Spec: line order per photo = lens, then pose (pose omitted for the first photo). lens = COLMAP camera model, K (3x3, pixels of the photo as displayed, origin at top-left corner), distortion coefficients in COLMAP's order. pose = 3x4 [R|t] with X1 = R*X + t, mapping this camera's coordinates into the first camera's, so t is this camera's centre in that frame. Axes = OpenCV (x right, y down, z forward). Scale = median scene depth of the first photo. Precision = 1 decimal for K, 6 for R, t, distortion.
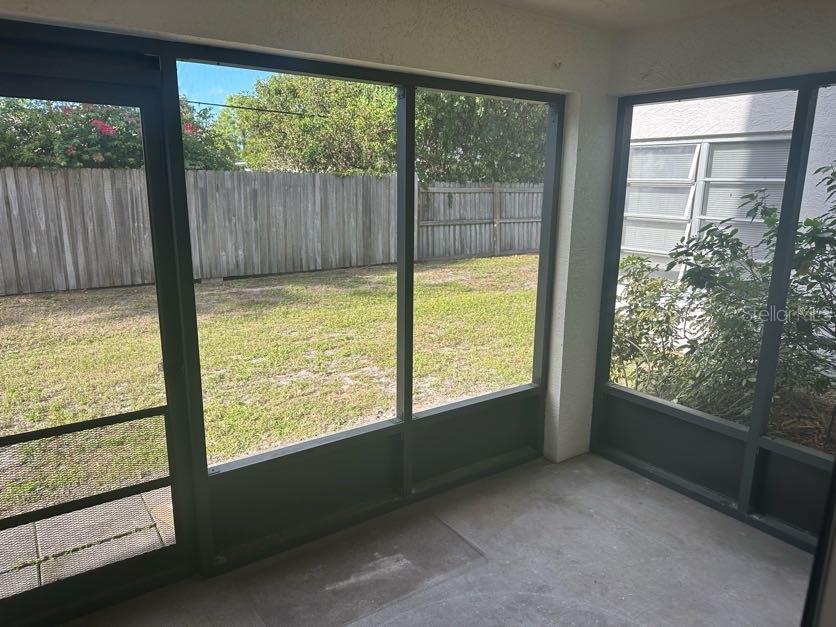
lens RADIAL K [[594.4, 0, 418.0], [0, 594.4, 313.5], [0, 0, 1]] dist [0.114024, -0.123175]
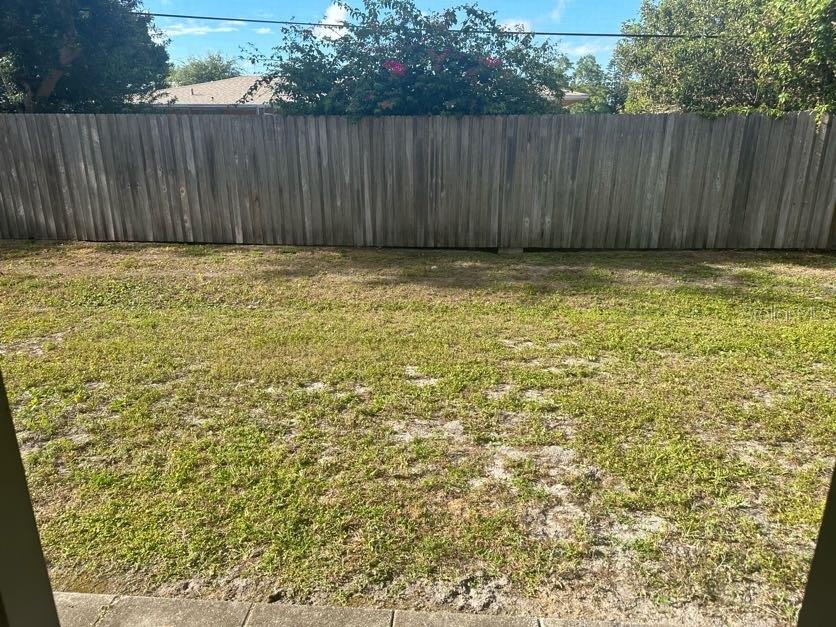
lens RADIAL K [[594.4, 0, 418.0], [0, 594.4, 313.5], [0, 0, 1]] dist [0.114024, -0.123175]
pose [[0.785279, 0.169879, -0.595381, 0.071905], [-0.131304, 0.985443, 0.107991, -0.043348], [0.605059, -0.006627, 0.796153, 0.271648]]
